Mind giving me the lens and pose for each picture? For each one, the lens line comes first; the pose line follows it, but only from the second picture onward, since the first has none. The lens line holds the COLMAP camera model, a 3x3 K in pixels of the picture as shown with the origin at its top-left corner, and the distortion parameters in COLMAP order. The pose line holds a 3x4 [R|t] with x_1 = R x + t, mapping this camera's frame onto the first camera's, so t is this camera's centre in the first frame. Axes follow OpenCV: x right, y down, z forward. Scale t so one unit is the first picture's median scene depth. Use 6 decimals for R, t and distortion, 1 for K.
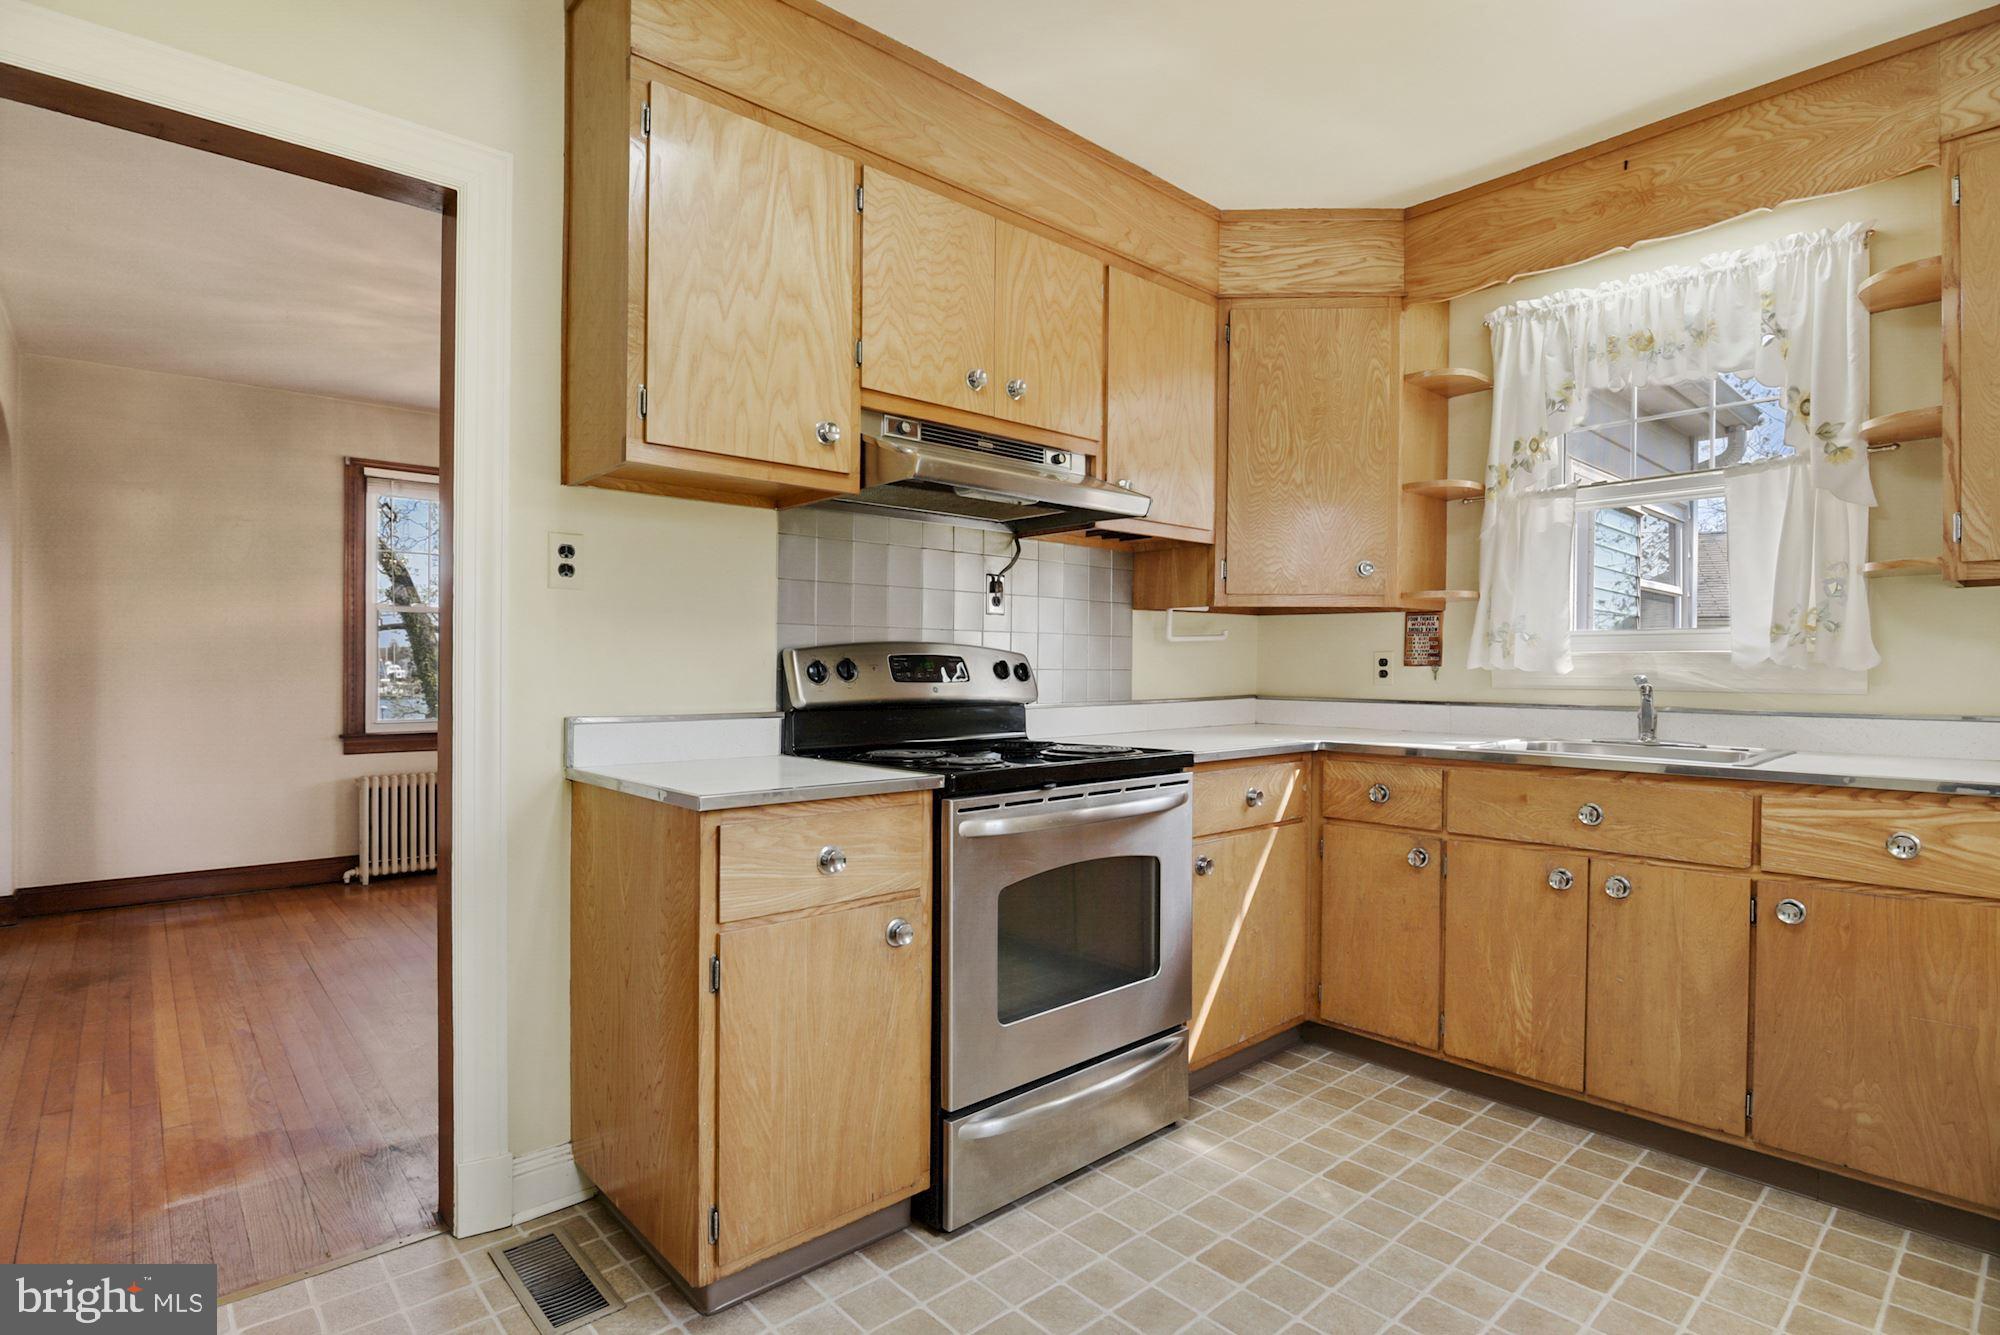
lens RADIAL K [[1003.8, 0, 1006.0], [0, 1003.8, 662.7], [0, 0, 1]] dist [-0.010143, -0.001374]
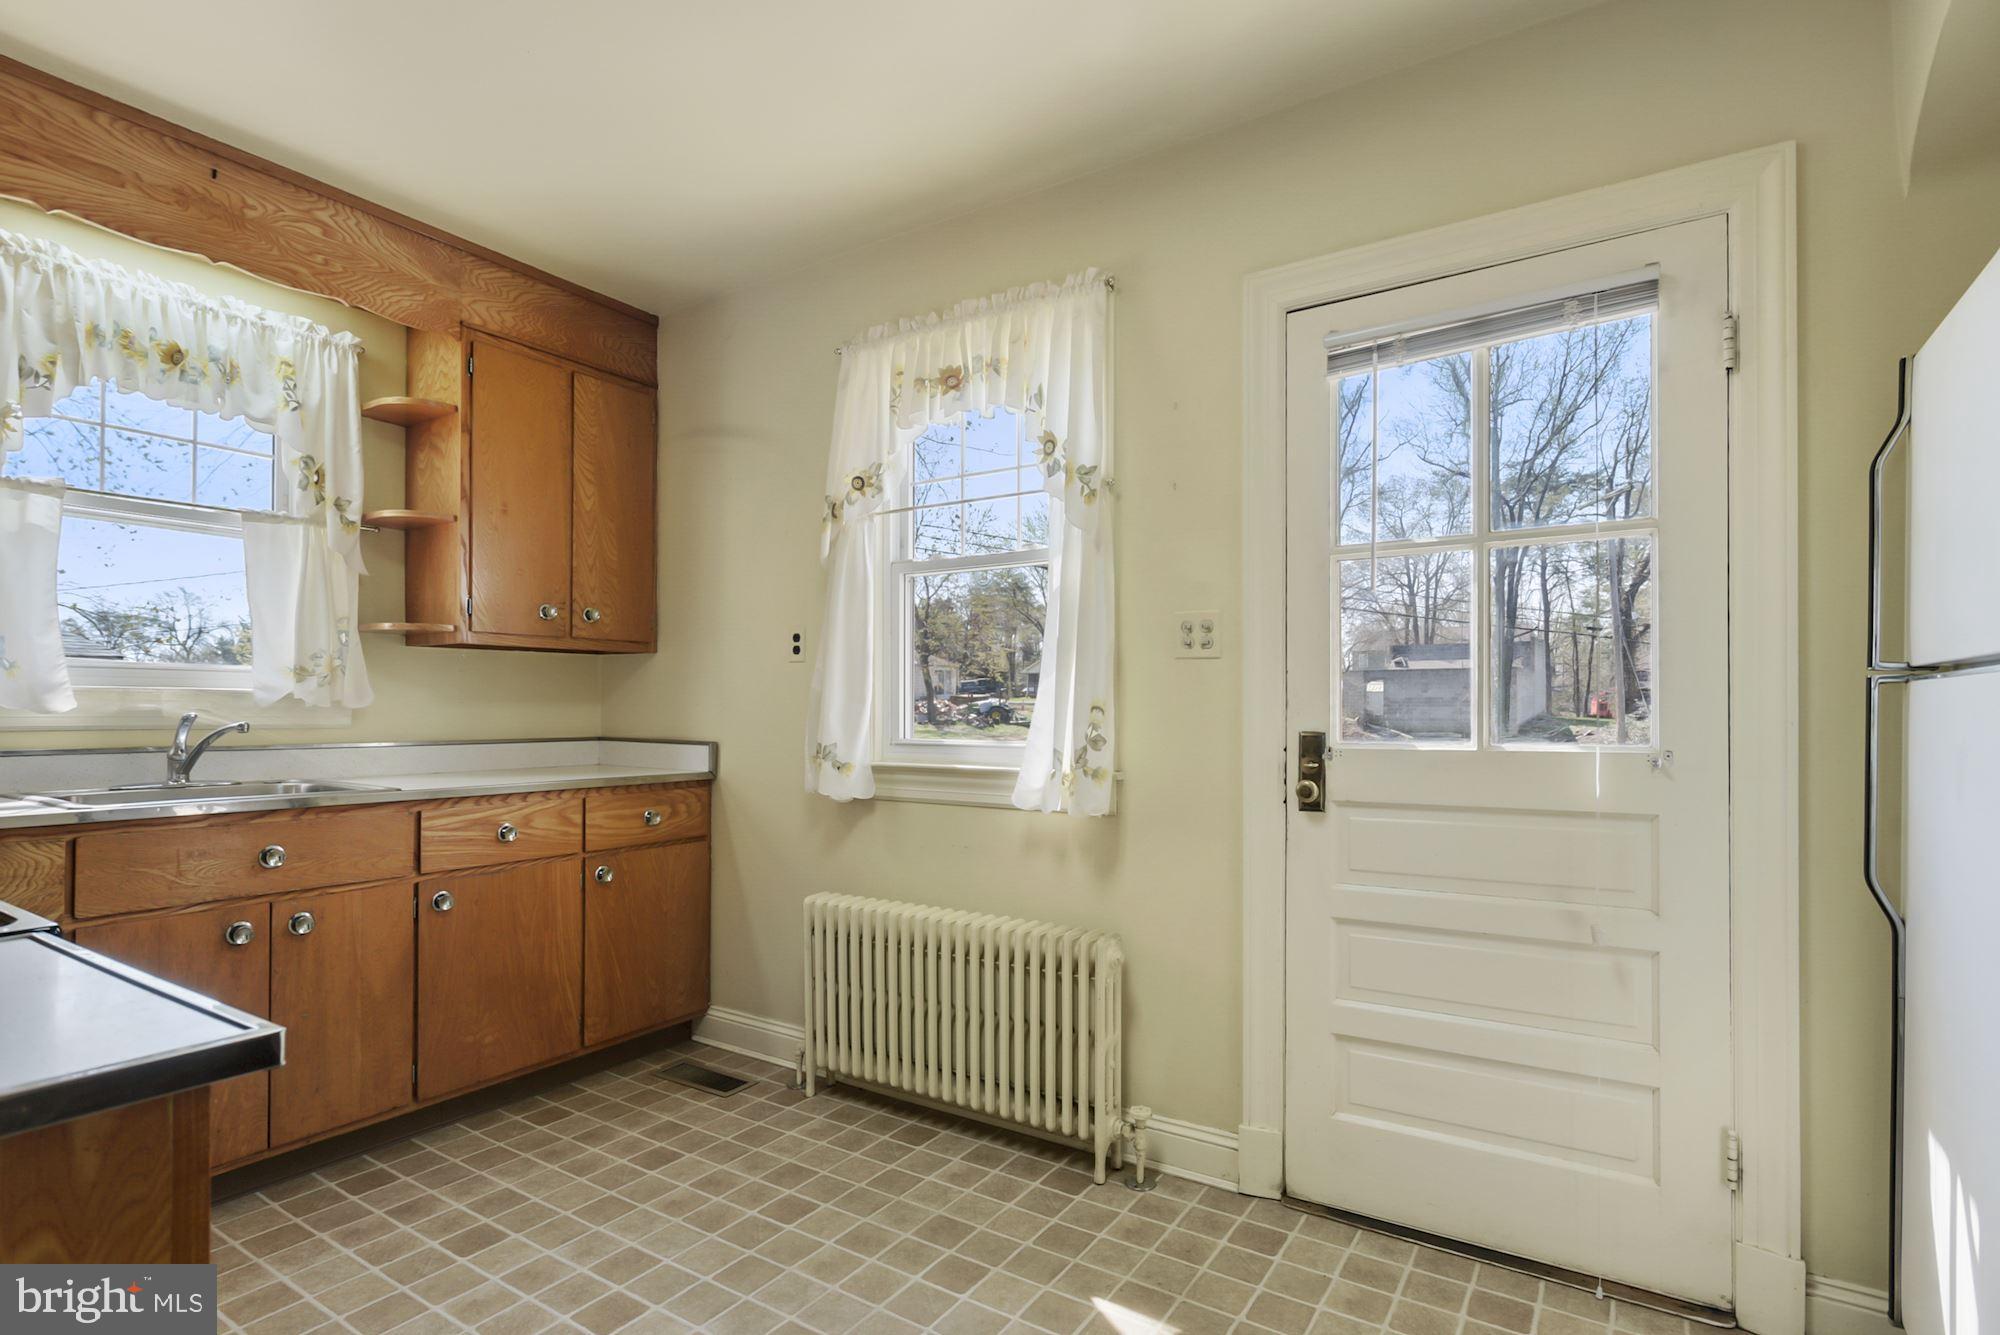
lens RADIAL K [[943.6, 0, 1018.0], [0, 943.6, 703.7], [0, 0, 1]] dist [-0.004330, -0.000658]
pose [[-0.257929, 0.005596, 0.966148, -0.493101], [-0.008669, 0.999930, -0.008106, 0.005016], [-0.966125, -0.010466, -0.257863, 0.557159]]
